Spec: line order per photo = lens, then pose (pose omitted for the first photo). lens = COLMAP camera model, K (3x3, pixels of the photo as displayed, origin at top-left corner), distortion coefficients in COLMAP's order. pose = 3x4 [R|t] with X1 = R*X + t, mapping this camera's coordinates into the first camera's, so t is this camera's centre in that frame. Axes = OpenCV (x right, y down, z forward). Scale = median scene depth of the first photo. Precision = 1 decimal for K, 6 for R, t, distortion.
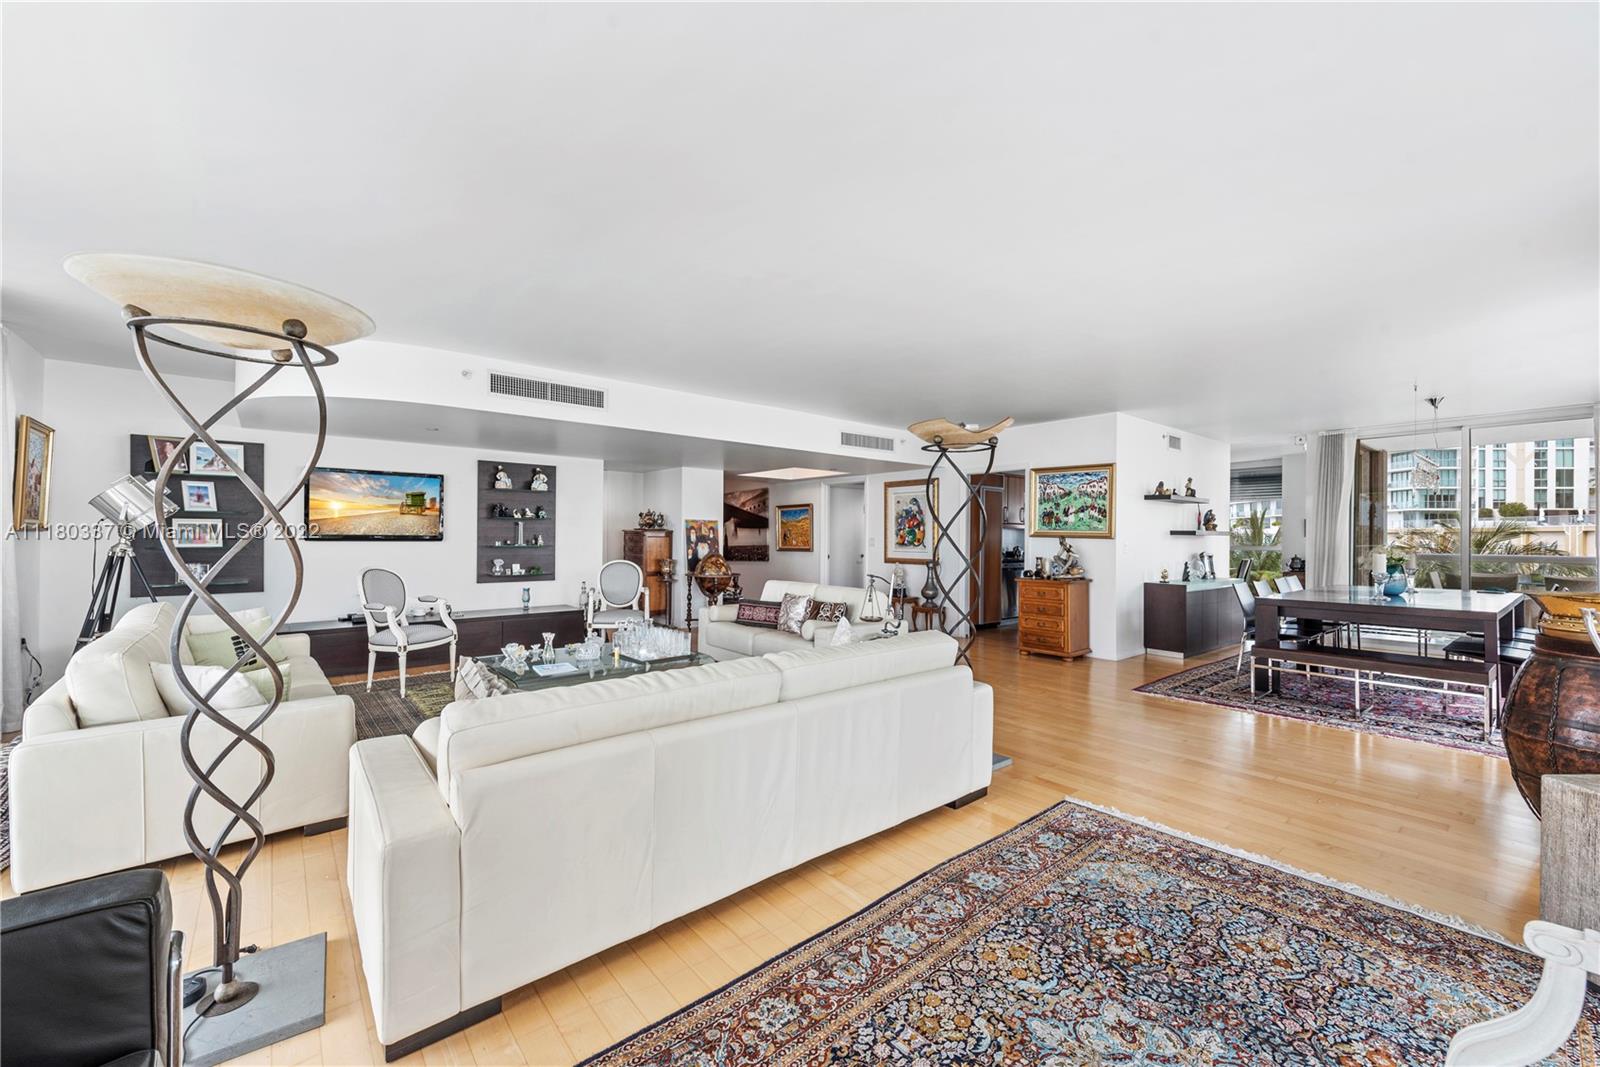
lens RADIAL K [[644.3, 0, 799.7], [0, 644.3, 545.9], [0, 0, 1]] dist [-0.005343, -0.002481]
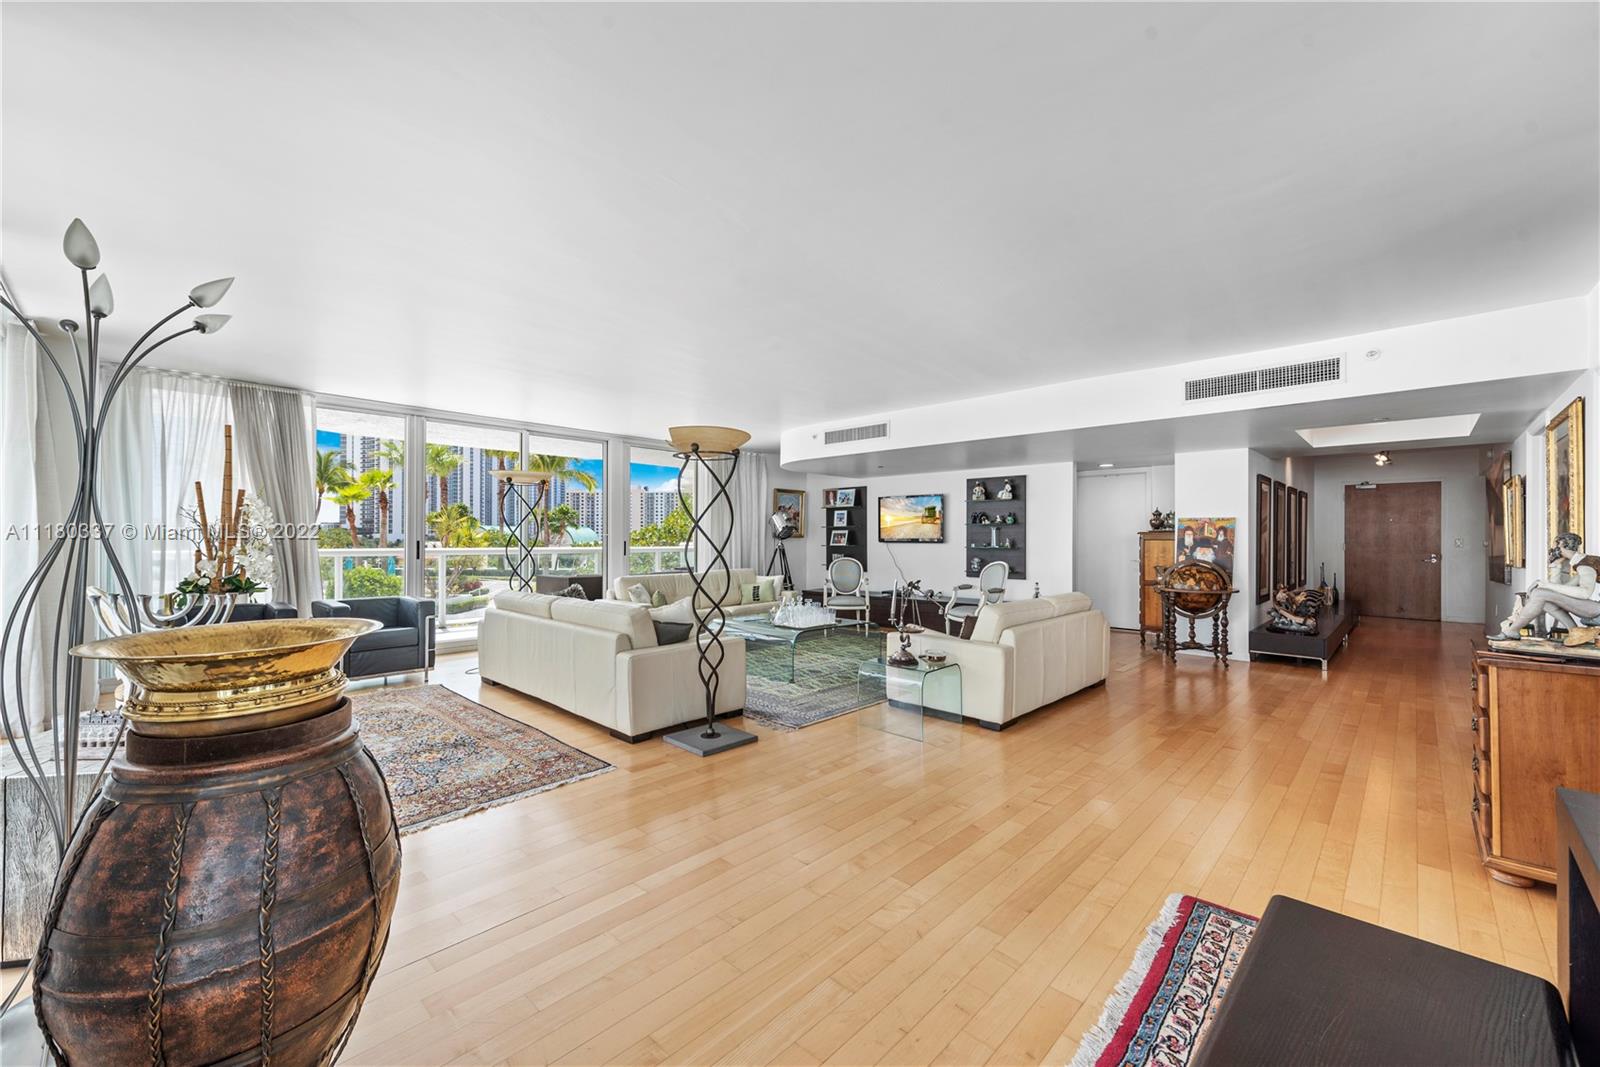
lens RADIAL K [[644.3, 0, 796.5], [0, 644.3, 534.7], [0, 0, 1]] dist [-0.005343, -0.002481]
pose [[0.101893, -0.013312, -0.994706, 0.889516], [-0.017211, 0.999737, -0.015142, 0.000277], [0.994647, 0.018663, 0.101637, 0.674959]]
